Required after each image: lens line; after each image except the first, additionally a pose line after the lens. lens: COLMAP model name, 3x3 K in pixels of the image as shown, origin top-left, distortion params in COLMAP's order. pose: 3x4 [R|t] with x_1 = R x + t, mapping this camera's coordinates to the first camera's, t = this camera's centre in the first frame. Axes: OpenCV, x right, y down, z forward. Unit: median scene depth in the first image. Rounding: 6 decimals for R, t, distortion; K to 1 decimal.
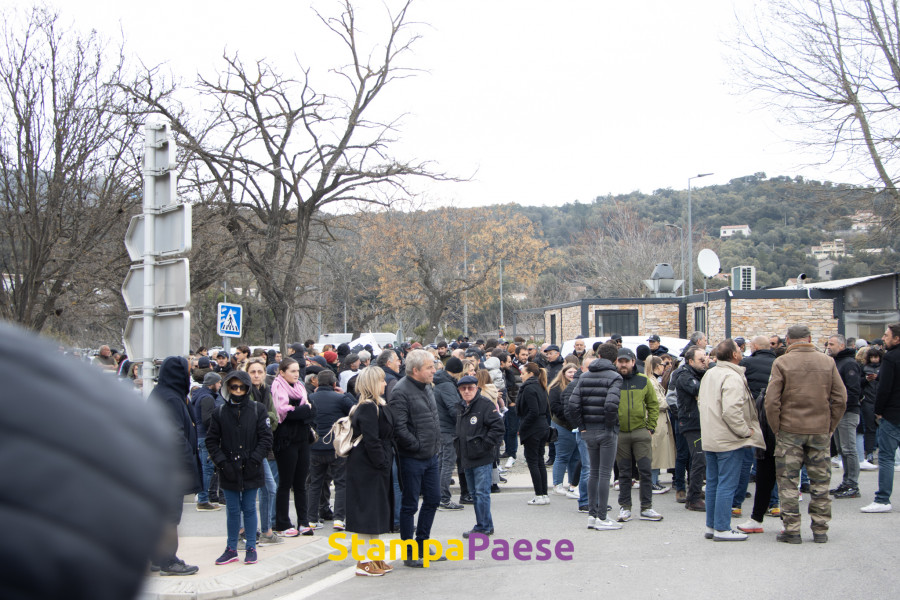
lens RADIAL K [[1255.3, 0, 445.6], [0, 1255.3, 301.3], [0, 0, 1]] dist [0.030273, 0.000000]
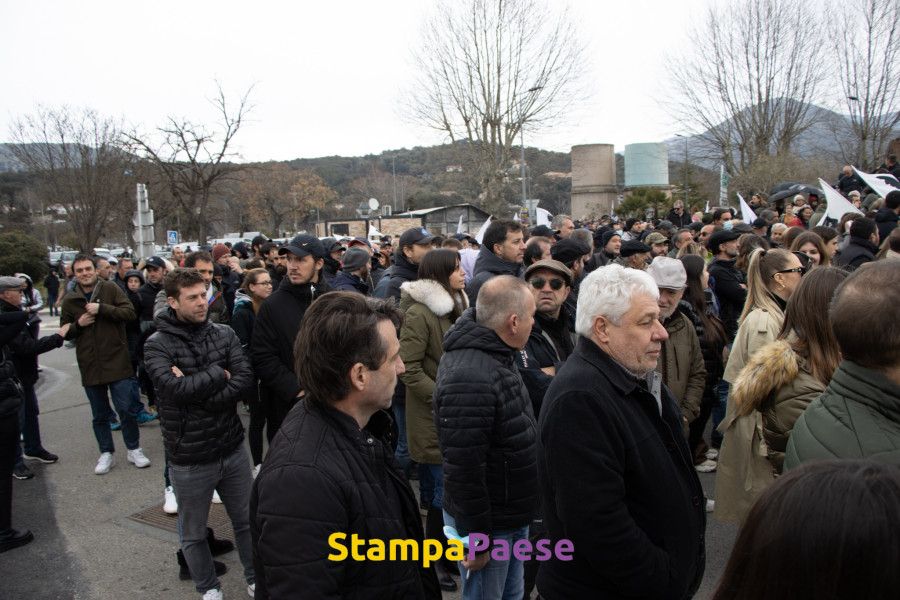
lens RADIAL K [[764.5, 0, 455.1], [0, 764.5, 302.8], [0, 0, 1]] dist [-0.157772, 0.123981]
pose [[0.985833, -0.040715, 0.162714, 0.105206], [0.016943, 0.989303, 0.144891, -0.048113], [-0.166872, -0.140082, 0.975977, -0.450581]]
